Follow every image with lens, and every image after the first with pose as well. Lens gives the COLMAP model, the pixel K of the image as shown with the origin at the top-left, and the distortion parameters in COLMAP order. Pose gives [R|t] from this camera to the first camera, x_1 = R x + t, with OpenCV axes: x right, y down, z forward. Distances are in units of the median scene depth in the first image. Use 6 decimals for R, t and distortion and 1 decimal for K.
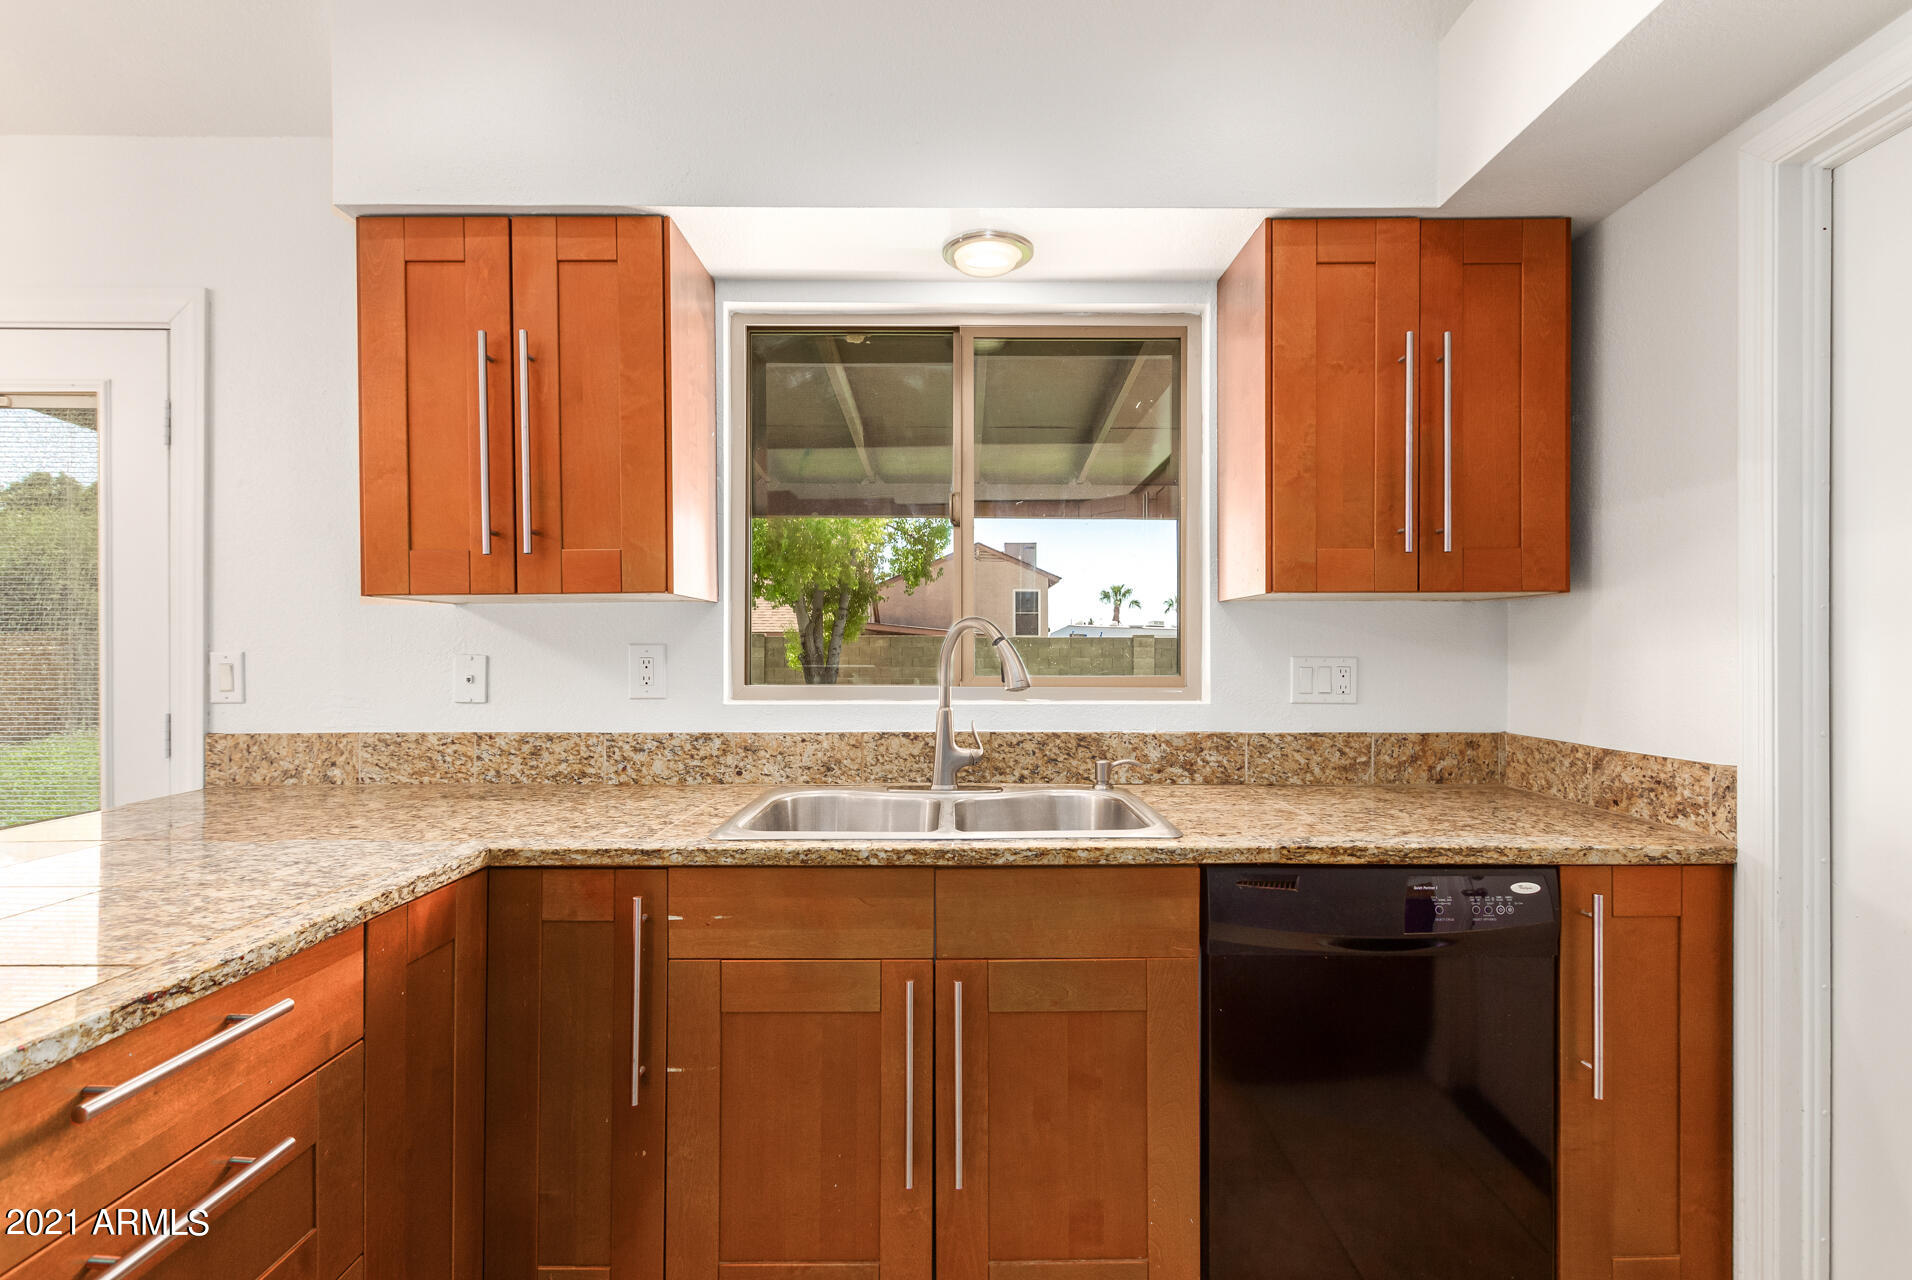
lens RADIAL K [[891.5, 0, 968.4], [0, 891.5, 649.0], [0, 0, 1]] dist [0.008532, -0.000890]
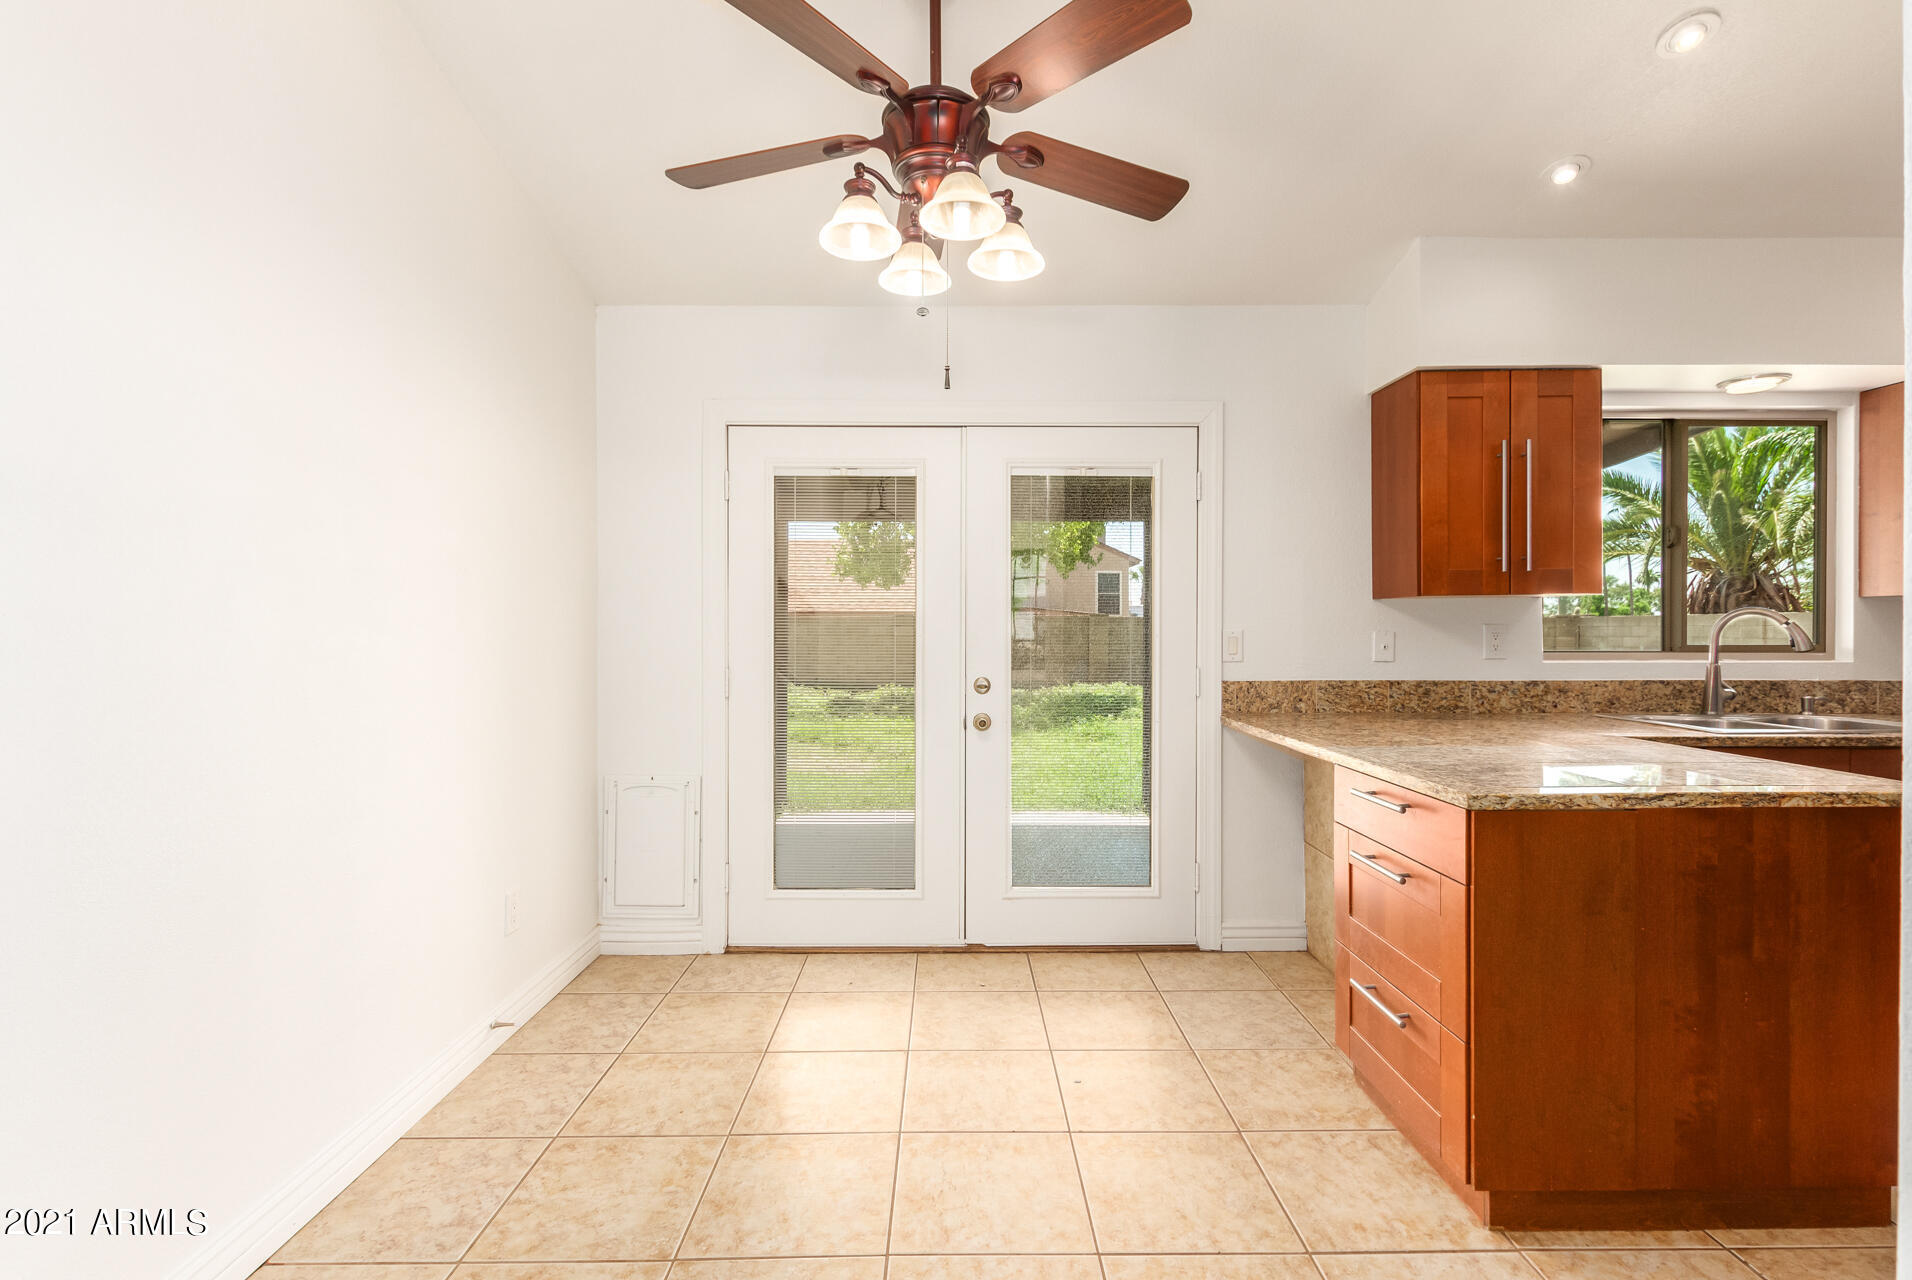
lens RADIAL K [[891.5, 0, 955.3], [0, 891.5, 636.8], [0, 0, 1]] dist [0.008532, -0.000890]
pose [[0.999986, -0.000343, 0.005332, -1.327943], [0.000284, 0.999939, 0.011030, -0.001448], [-0.005336, -0.011029, 0.999925, -0.577481]]
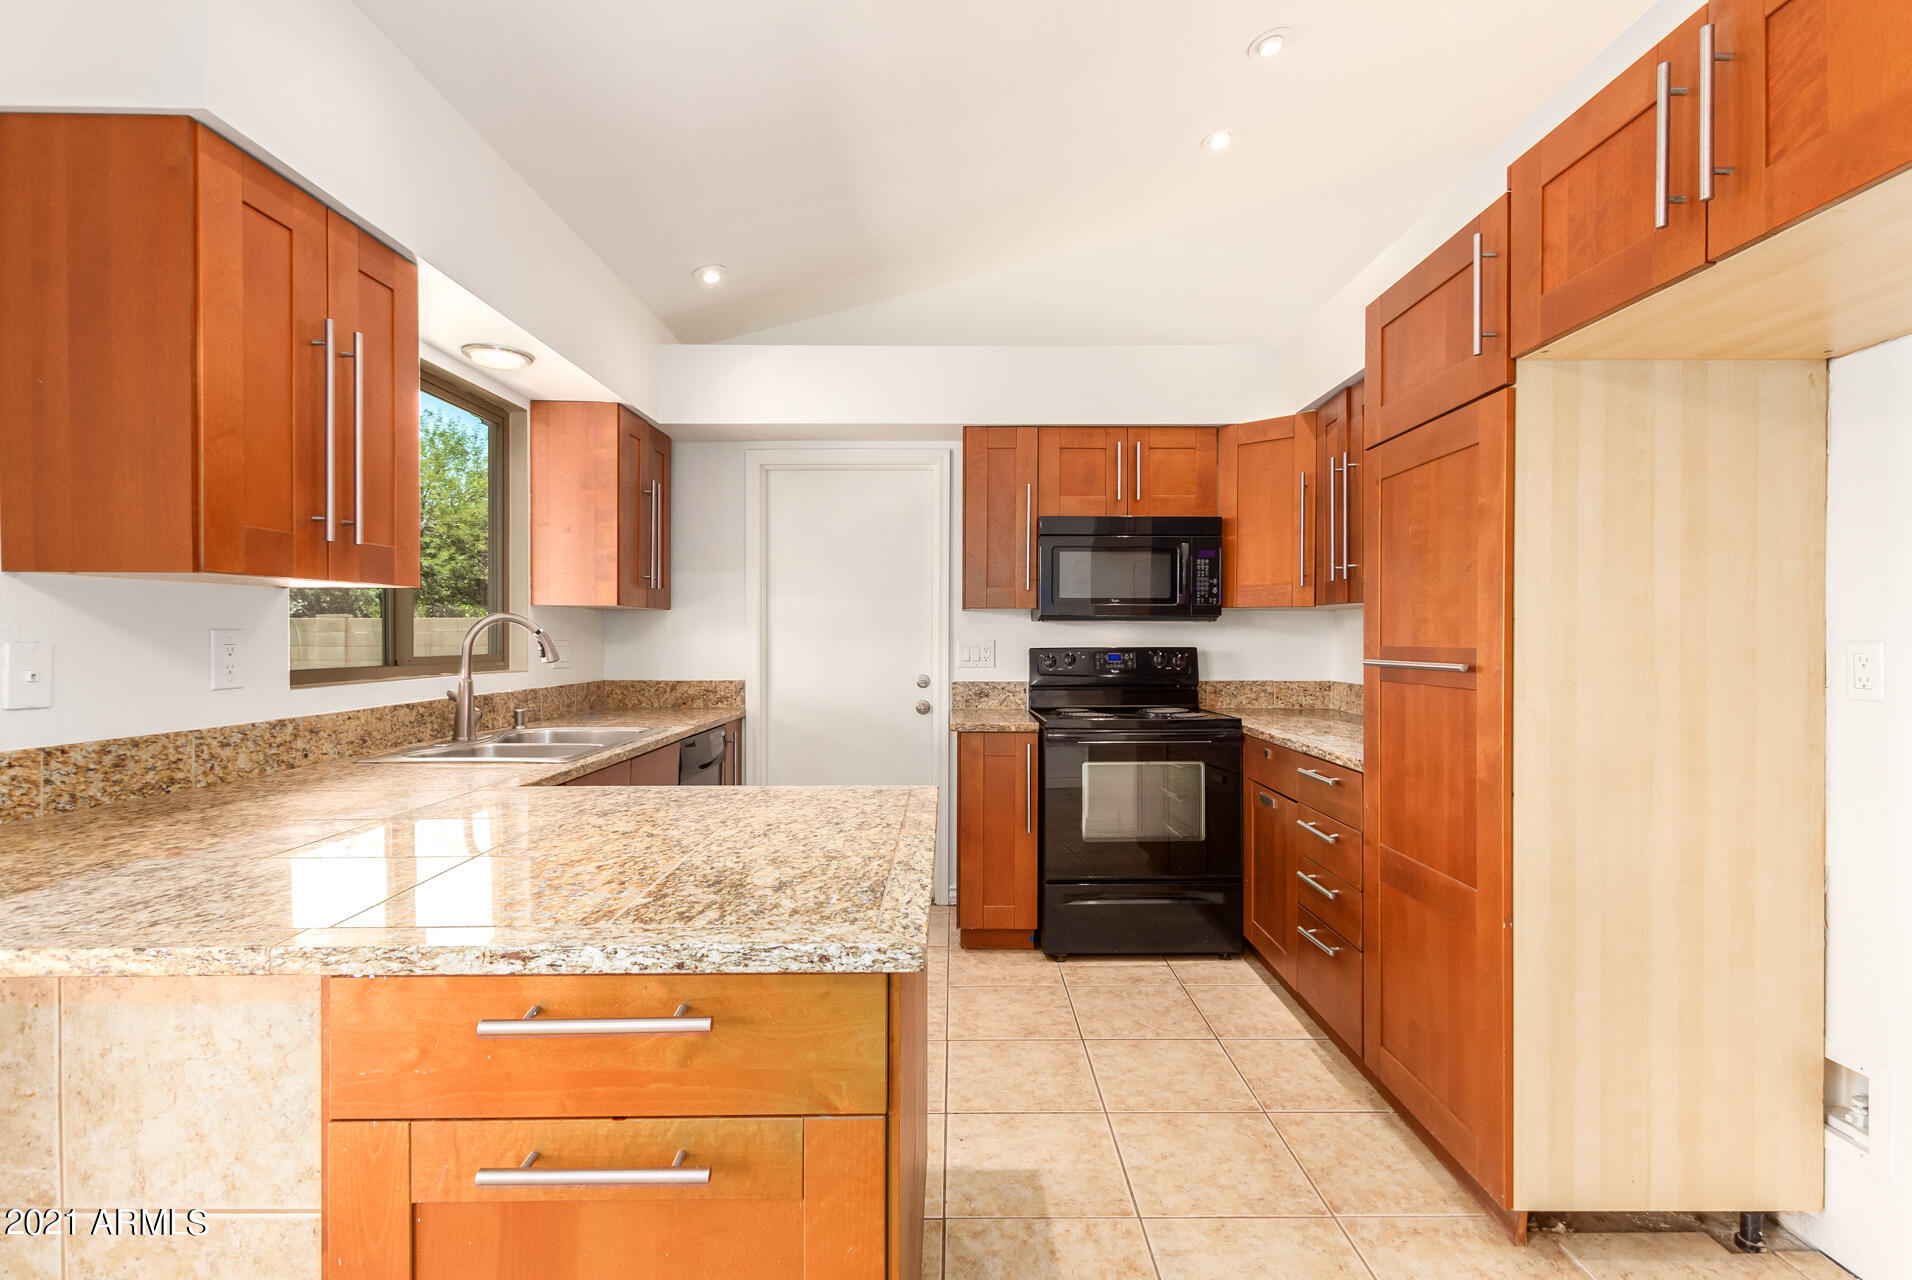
lens RADIAL K [[891.5, 0, 966.1], [0, 891.5, 635.7], [0, 0, 1]] dist [0.008532, -0.000890]
pose [[-0.004826, 0.001253, 0.999988, -1.296855], [-0.003828, 0.999992, -0.001272, -0.001125], [-0.999981, -0.003835, -0.004821, 0.241636]]
